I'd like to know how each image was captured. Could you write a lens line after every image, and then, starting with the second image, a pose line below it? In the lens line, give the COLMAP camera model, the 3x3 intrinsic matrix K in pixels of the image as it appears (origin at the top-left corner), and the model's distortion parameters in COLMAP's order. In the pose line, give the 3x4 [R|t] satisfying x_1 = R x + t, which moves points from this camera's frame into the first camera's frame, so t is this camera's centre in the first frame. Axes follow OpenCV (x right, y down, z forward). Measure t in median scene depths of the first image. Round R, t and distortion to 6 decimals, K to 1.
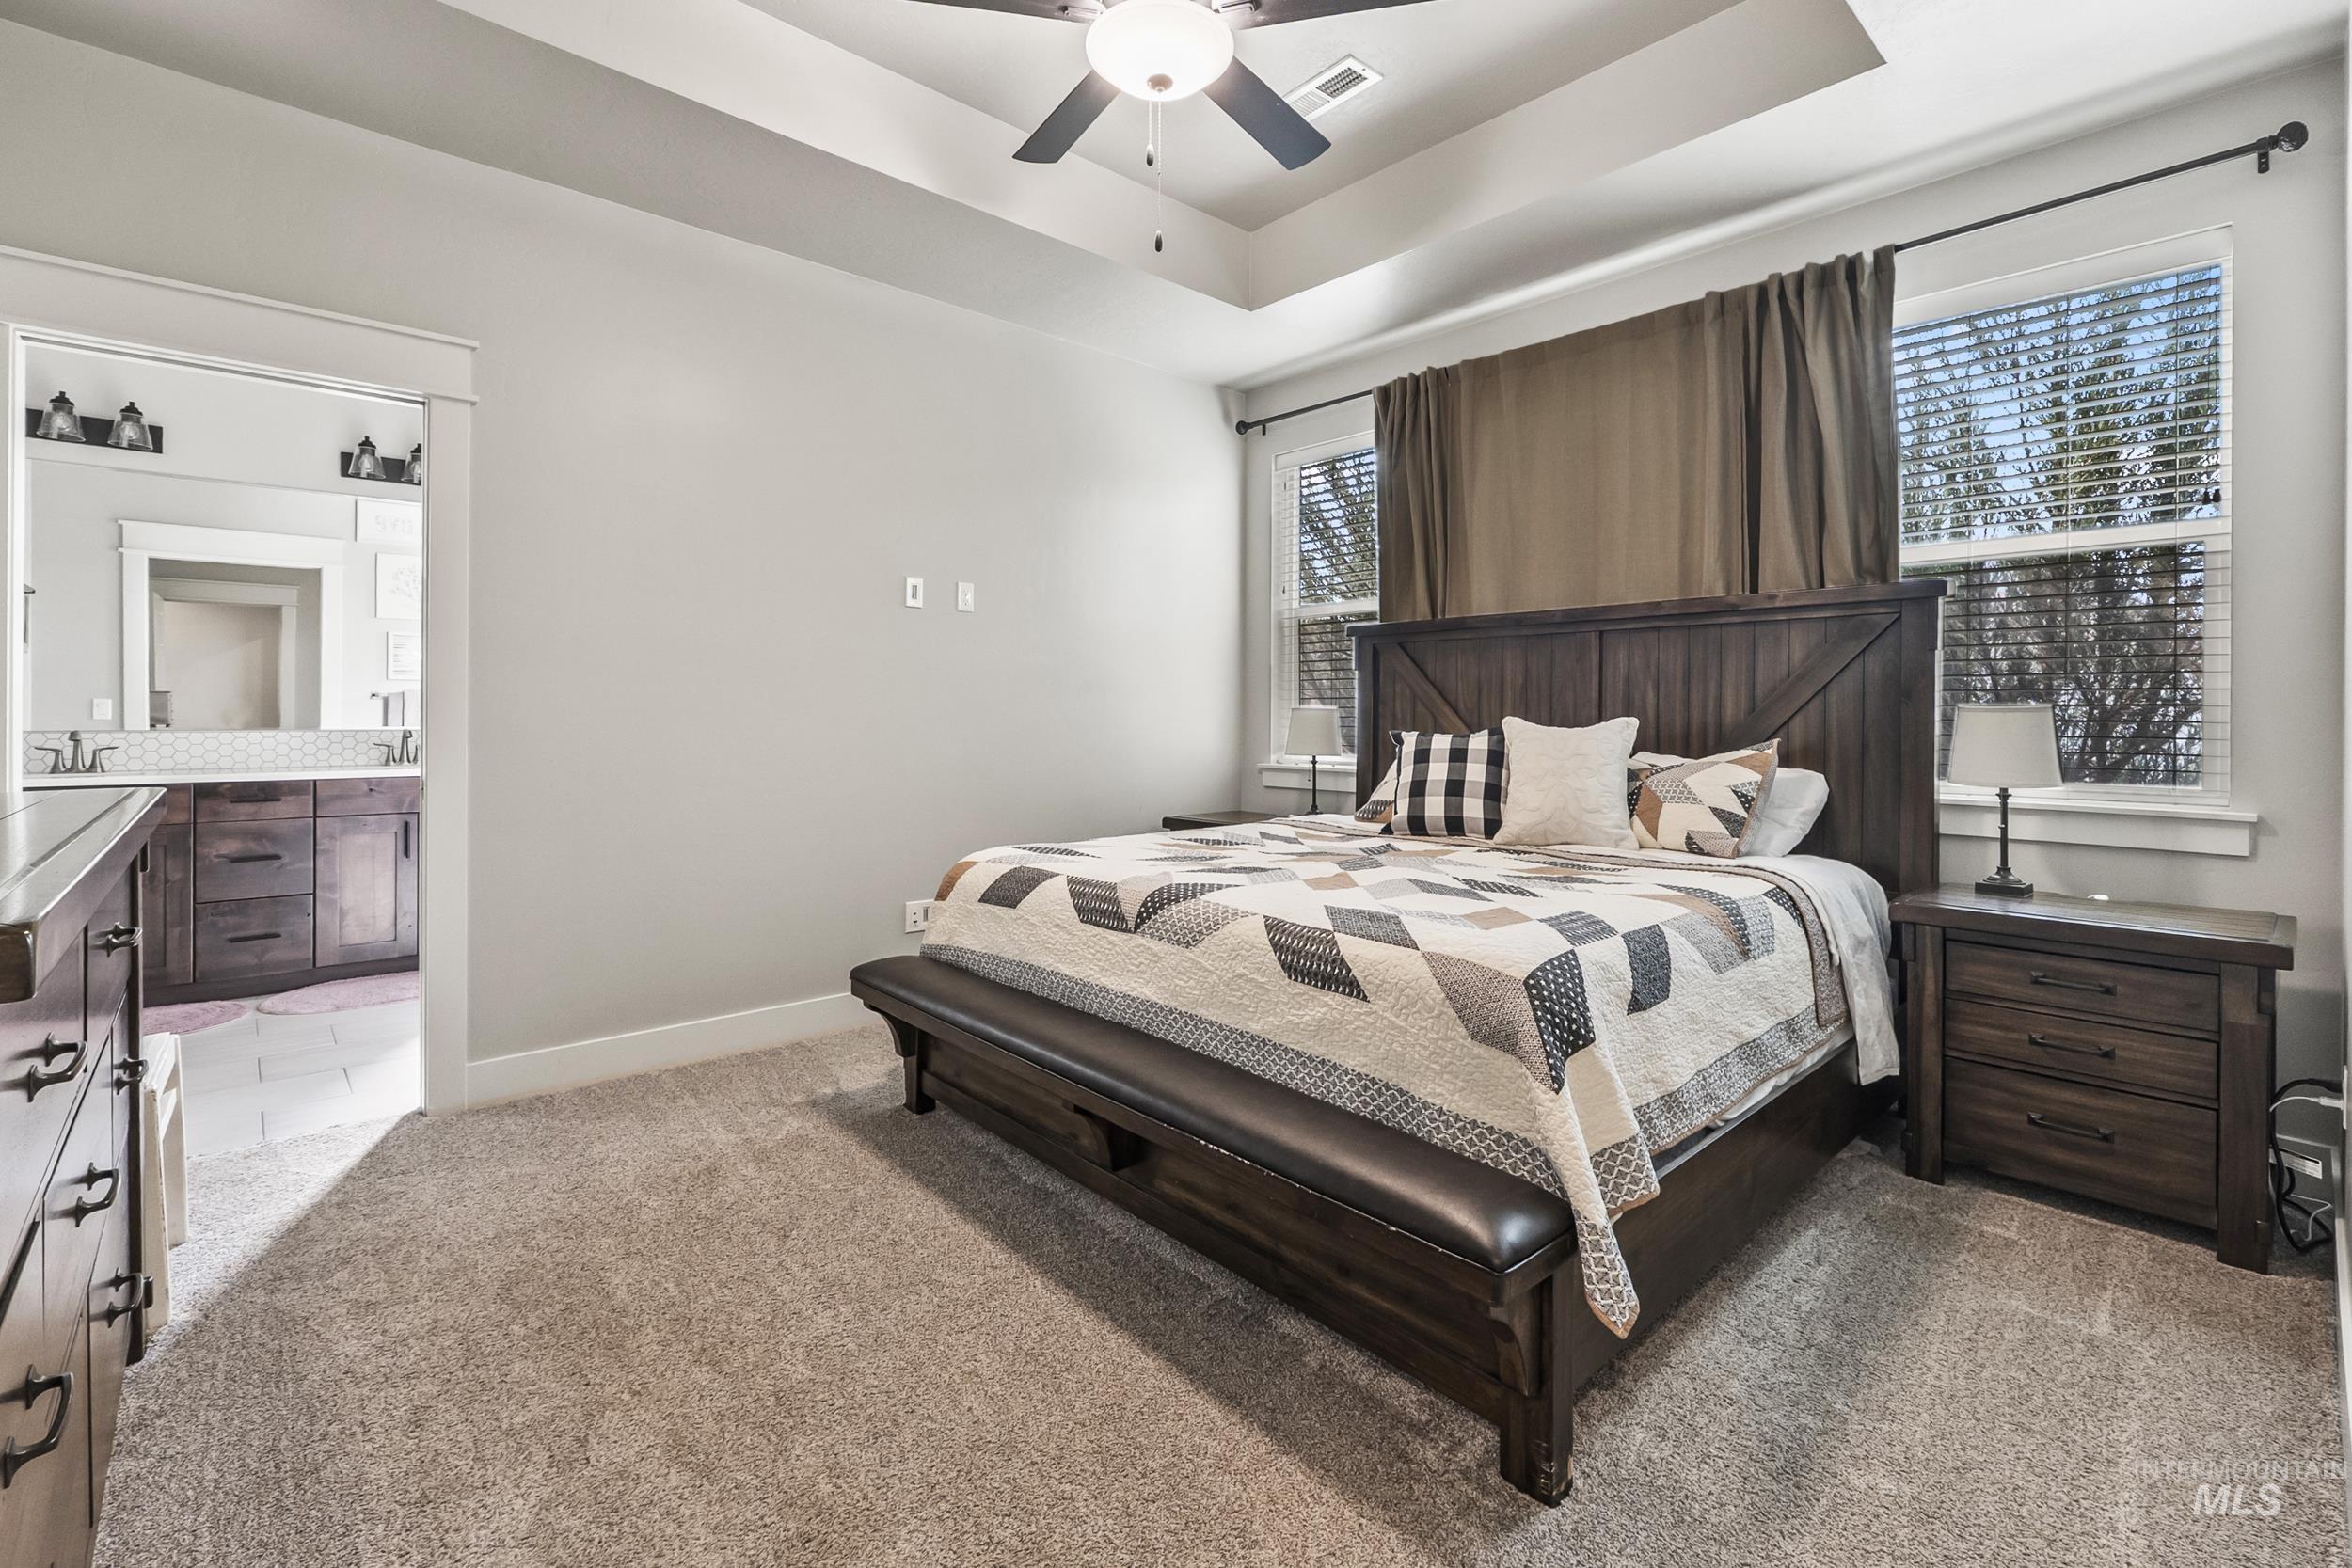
lens RADIAL K [[1039.8, 0, 1184.7], [0, 1039.8, 720.9], [0, 0, 1]] dist [-0.002890, -0.000647]
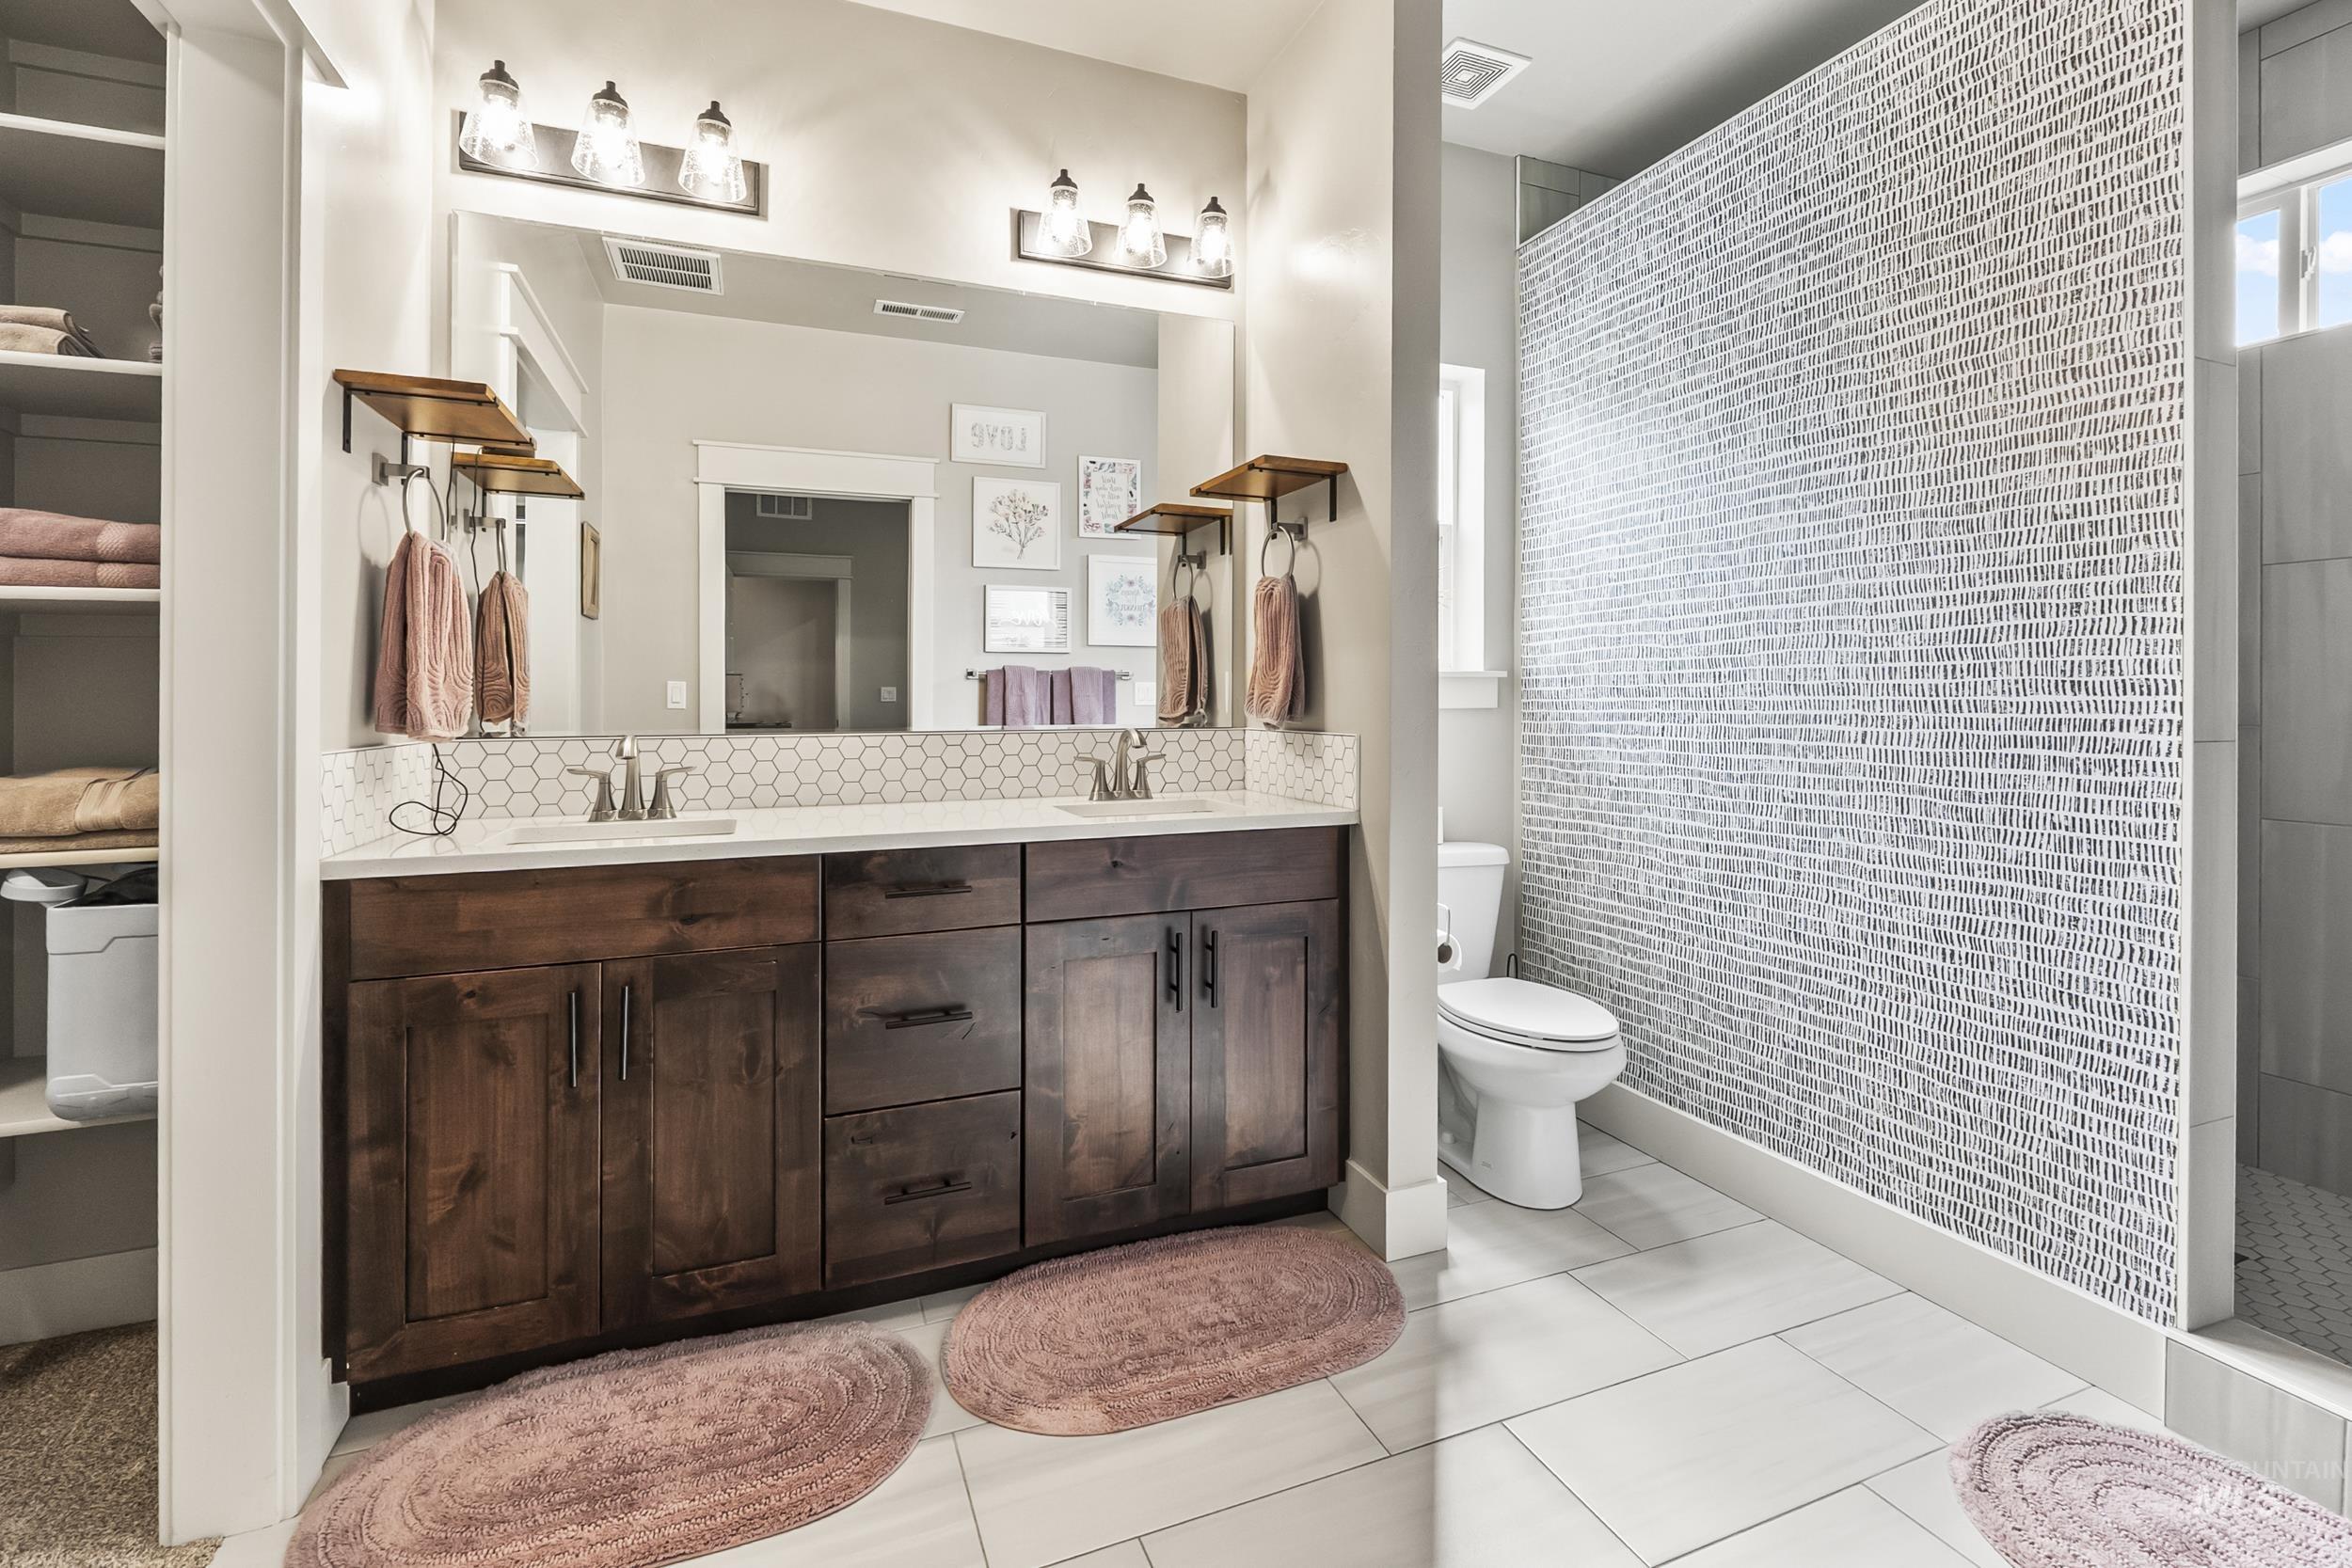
lens RADIAL K [[1039.8, 0, 1183.2], [0, 1039.8, 700.0], [0, 0, 1]] dist [-0.002890, -0.000647]
pose [[0.935445, -0.008732, -0.353365, -0.620994], [0.007858, 0.999961, -0.003908, -0.005220], [0.353385, 0.000879, 0.935477, 0.604334]]
